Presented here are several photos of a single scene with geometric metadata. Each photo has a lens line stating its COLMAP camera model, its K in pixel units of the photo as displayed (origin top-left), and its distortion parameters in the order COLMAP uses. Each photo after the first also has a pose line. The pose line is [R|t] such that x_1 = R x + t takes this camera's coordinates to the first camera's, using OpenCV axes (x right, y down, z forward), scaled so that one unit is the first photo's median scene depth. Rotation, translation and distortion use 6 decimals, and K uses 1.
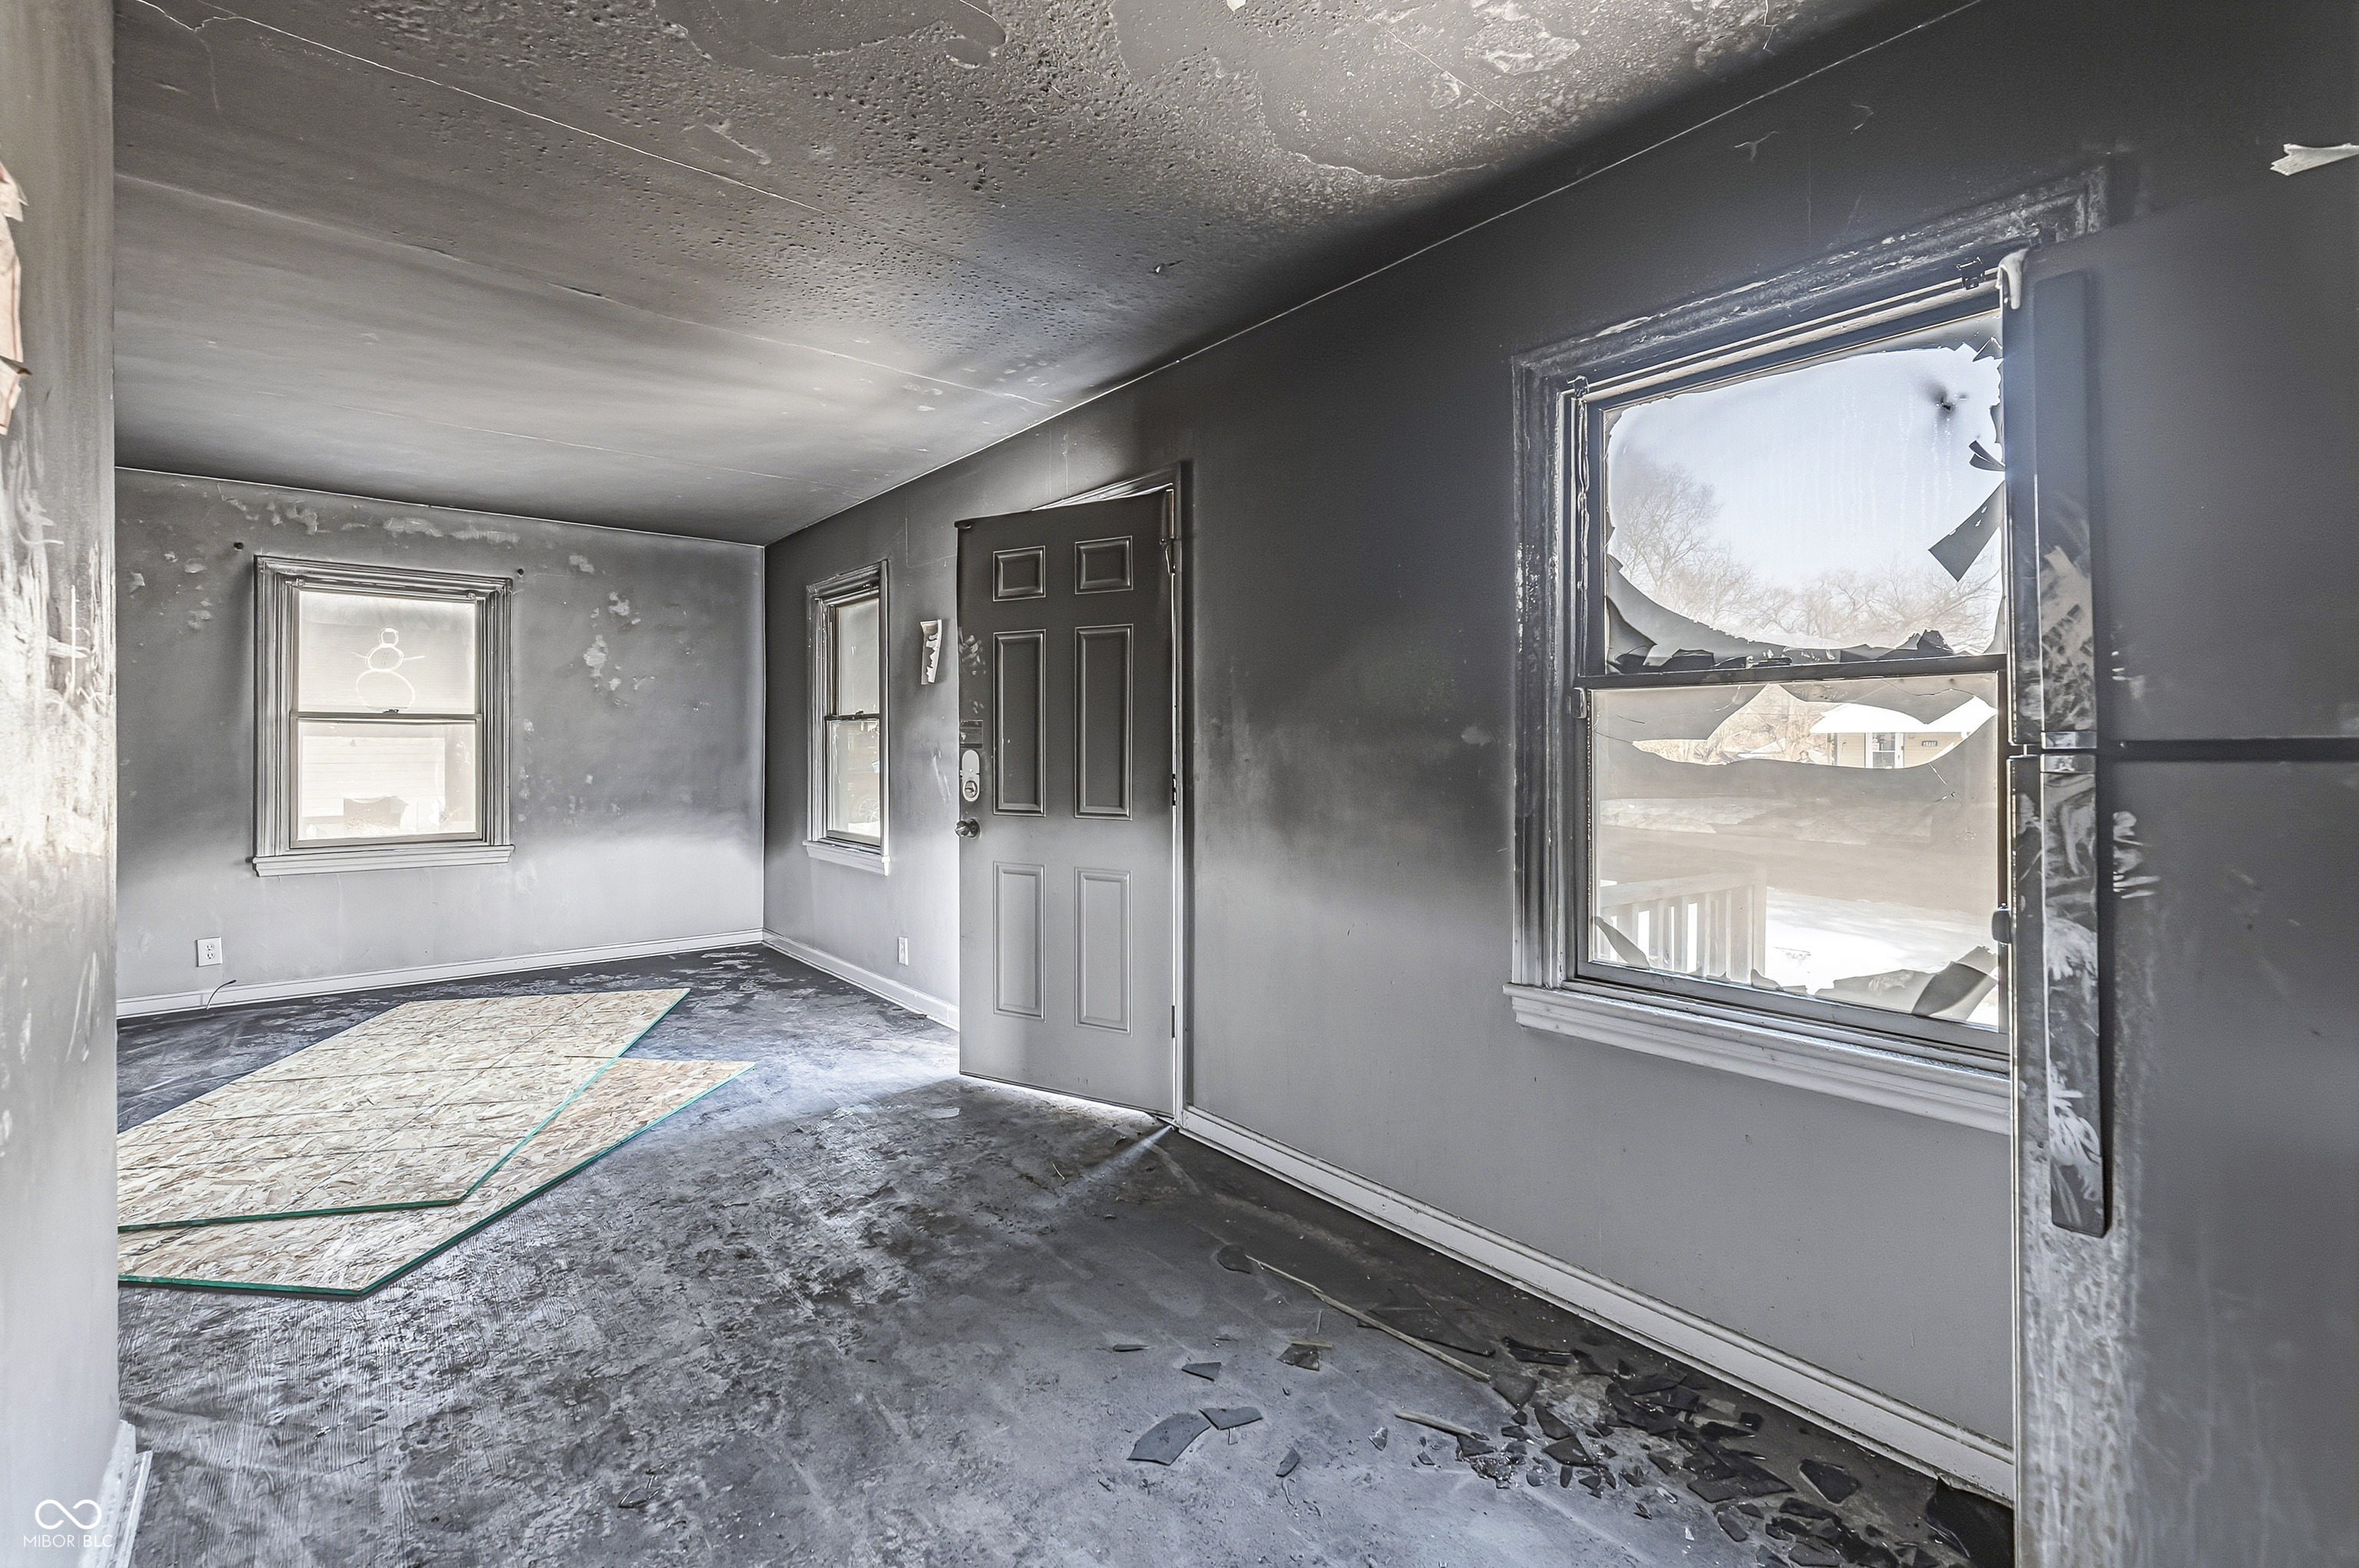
lens RADIAL K [[1034.7, 0, 1161.3], [0, 1034.7, 741.2], [0, 0, 1]] dist [0.002193, -0.000134]
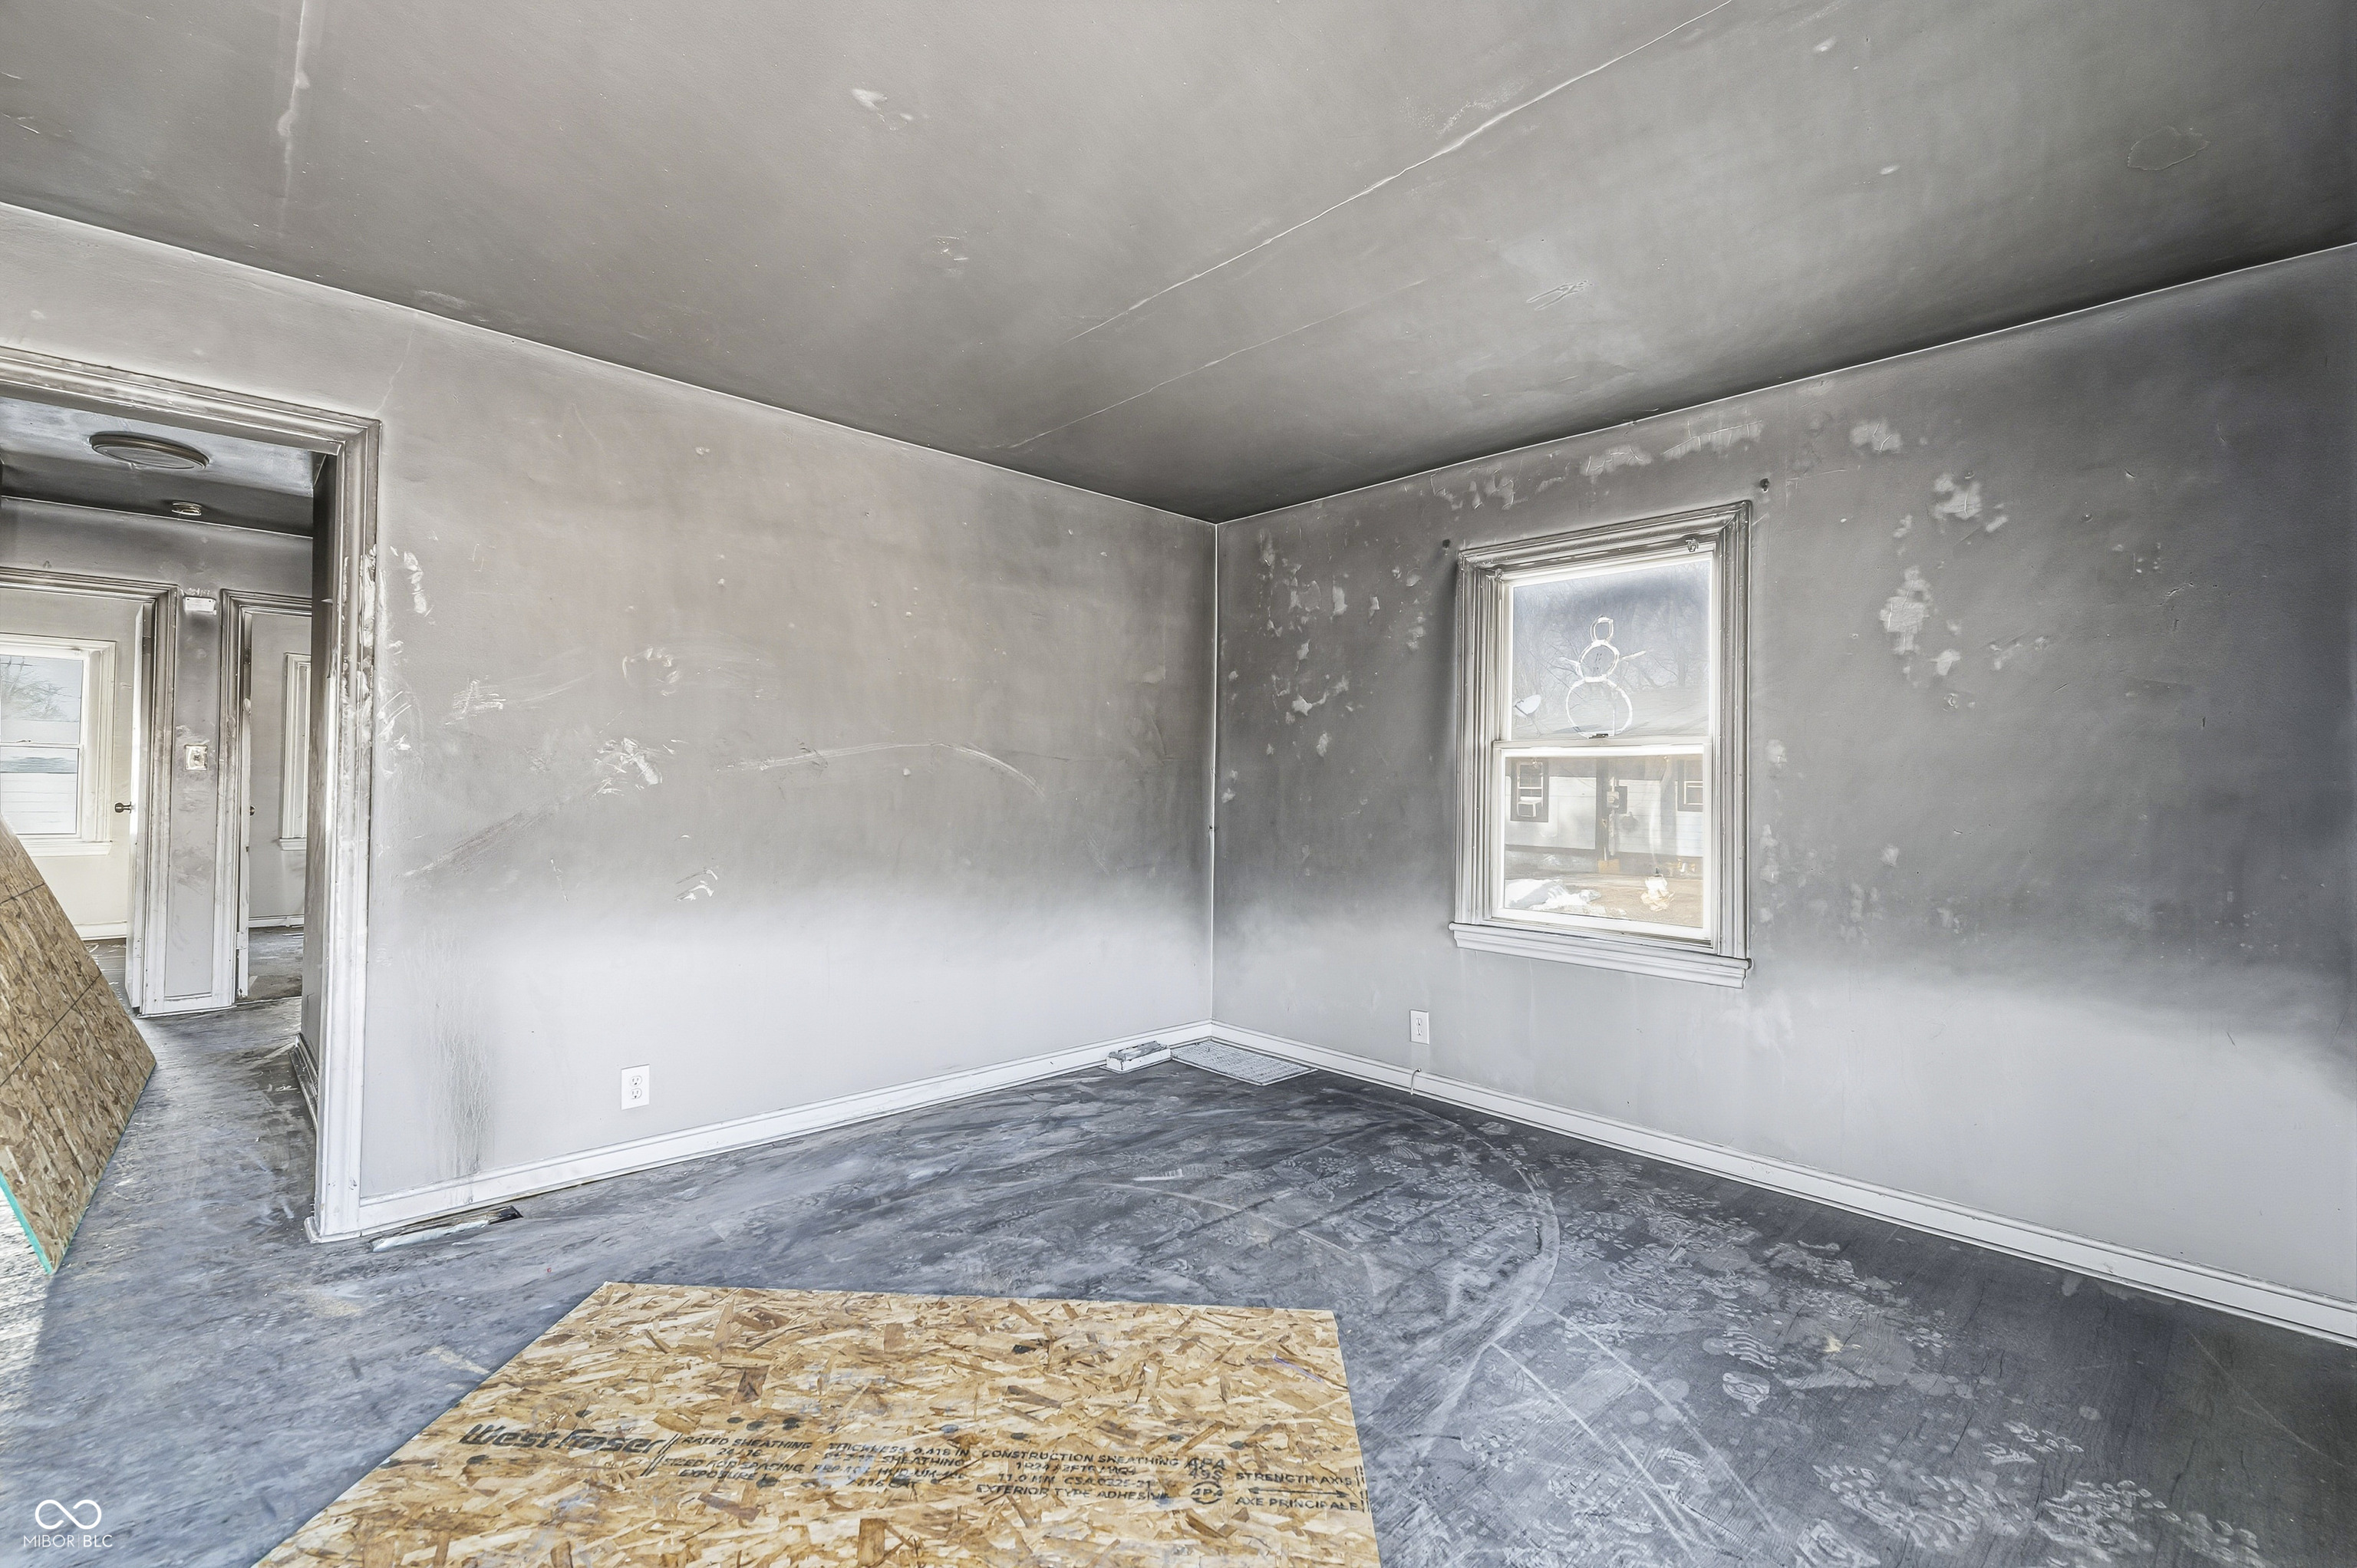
lens RADIAL K [[1033.8, 0, 1168.9], [0, 1033.8, 769.9], [0, 0, 1]] dist [0.002193, -0.000134]
pose [[0.069193, -0.016945, -0.997459, -0.082741], [-0.009575, 0.999798, -0.017649, 0.008721], [0.997557, 0.010772, 0.069017, 0.715646]]
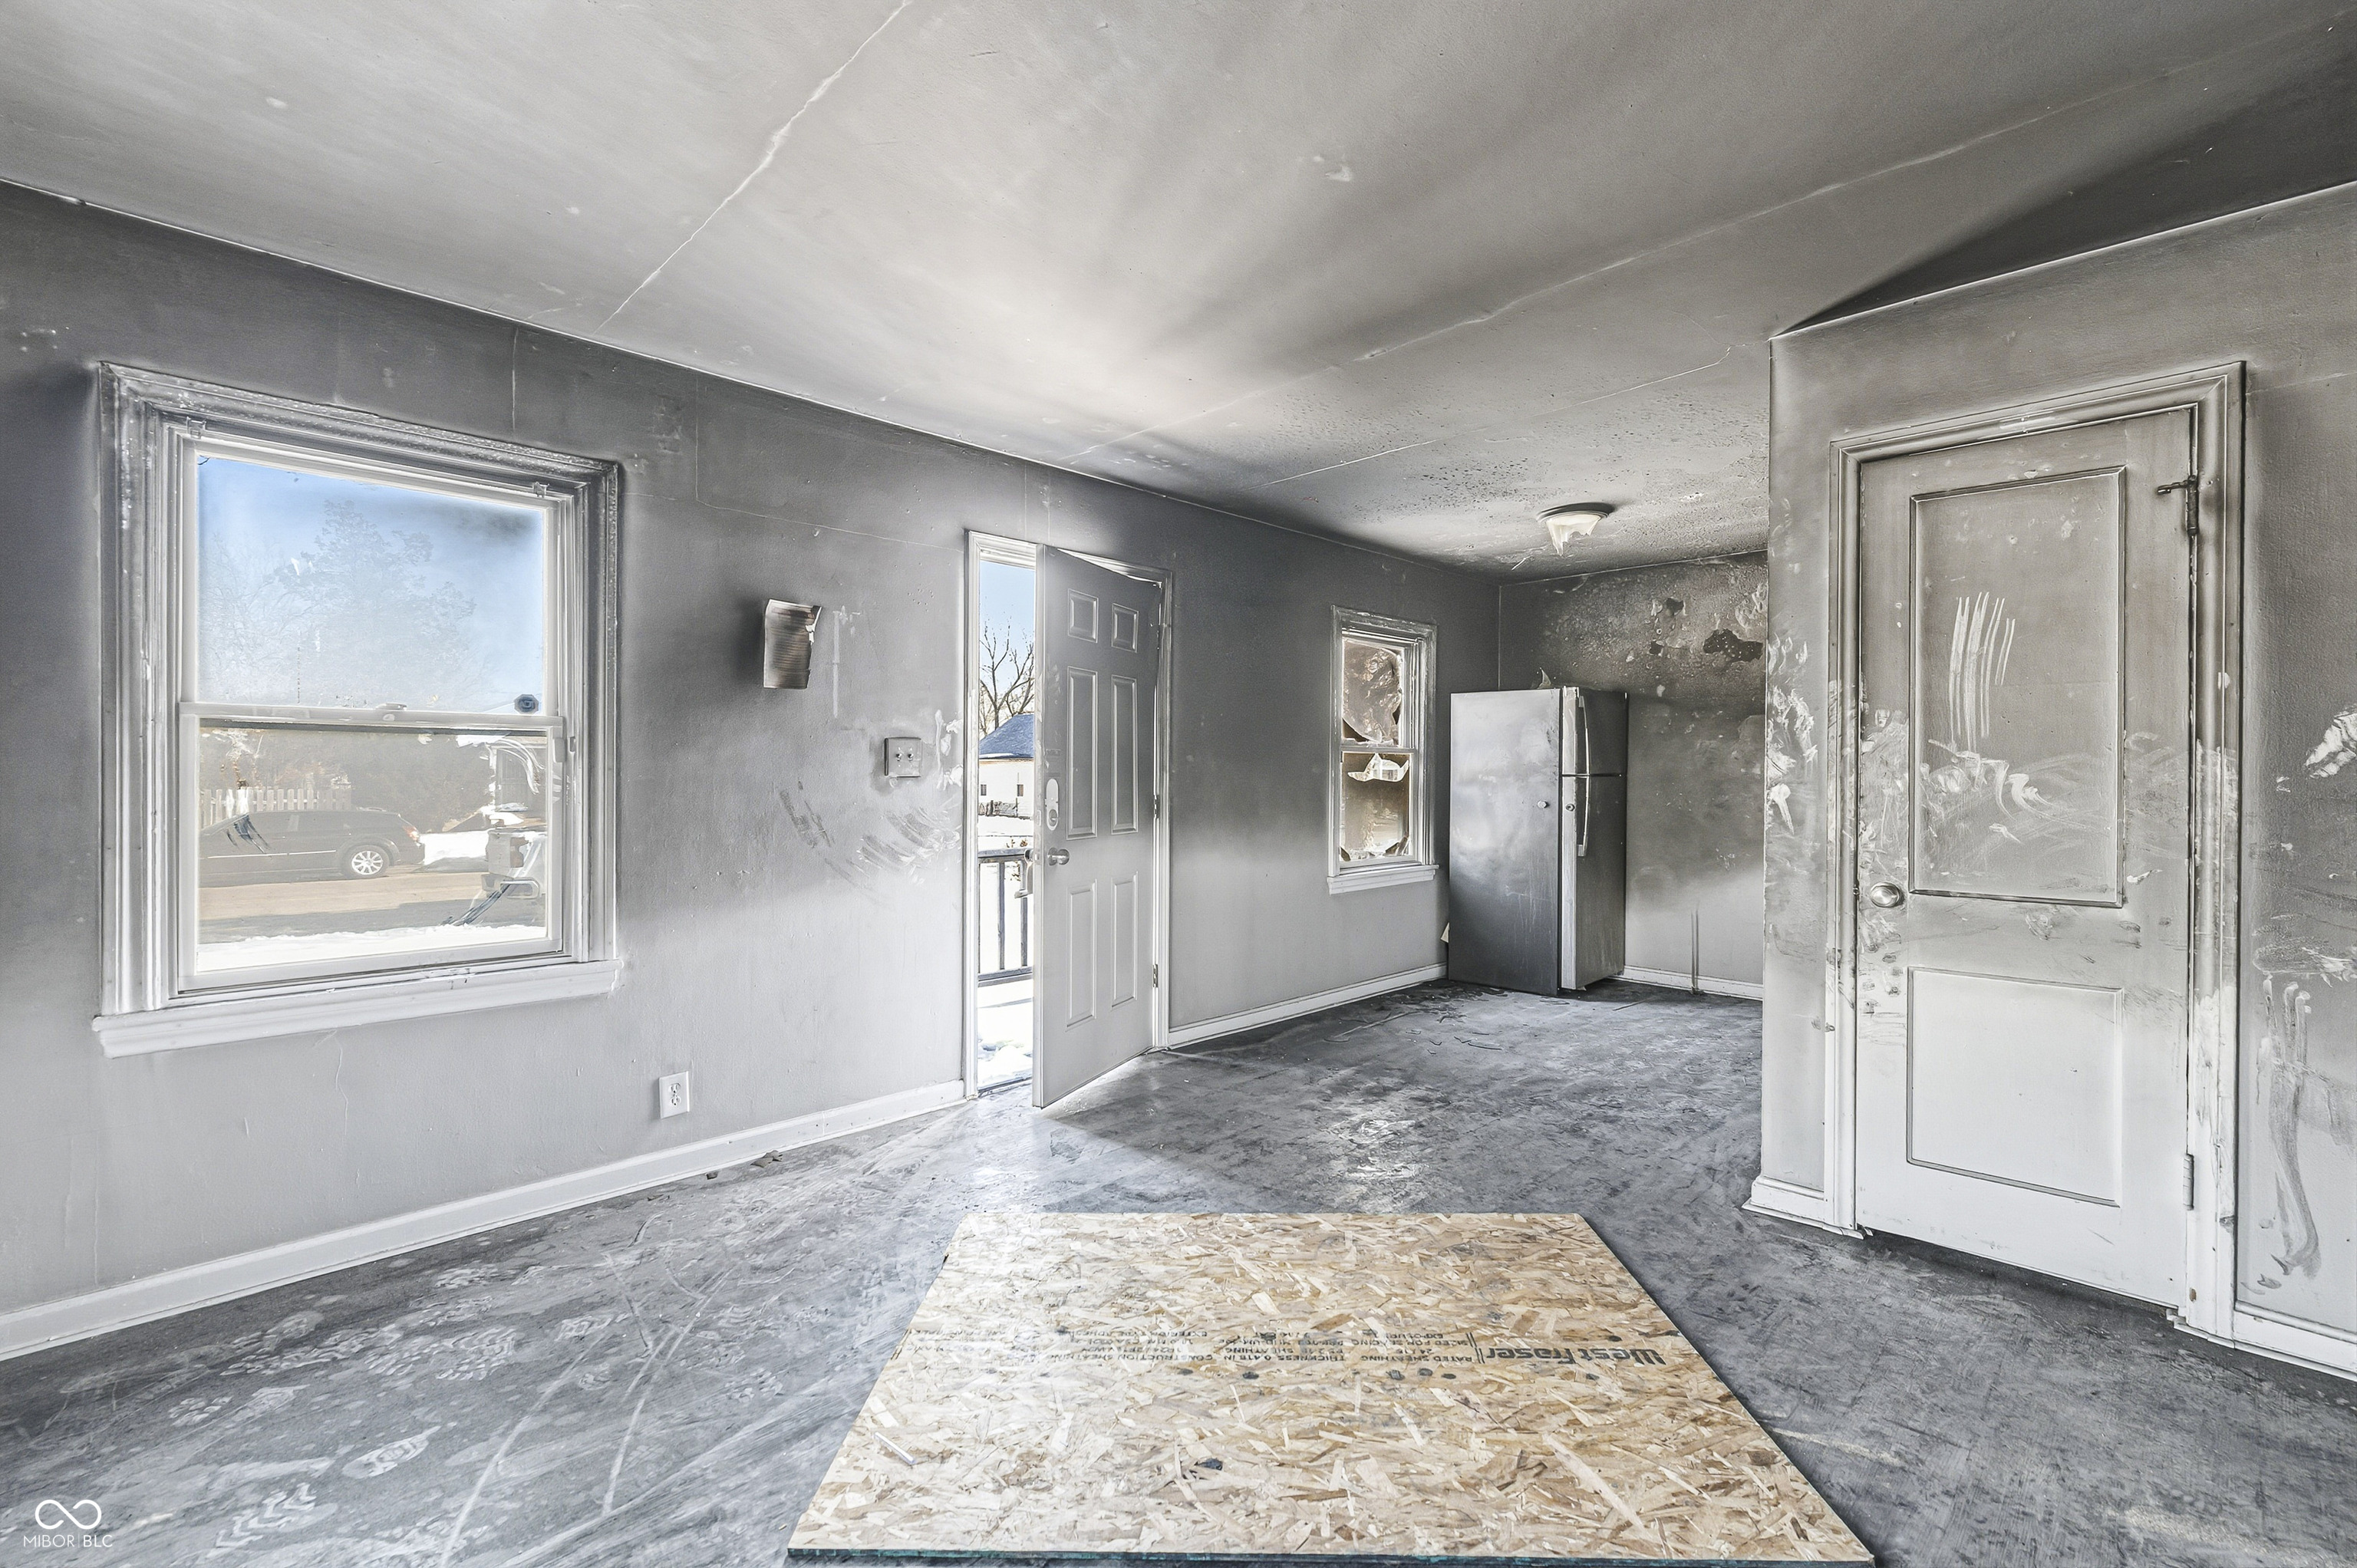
lens RADIAL K [[1033.8, 0, 1184.4], [0, 1033.8, 776.7], [0, 0, 1]] dist [0.002193, -0.000134]
pose [[-0.109100, -0.004504, 0.994021, -0.895842], [-0.006412, 0.999972, 0.003828, 0.001096], [-0.994010, -0.005956, -0.109126, 0.737794]]
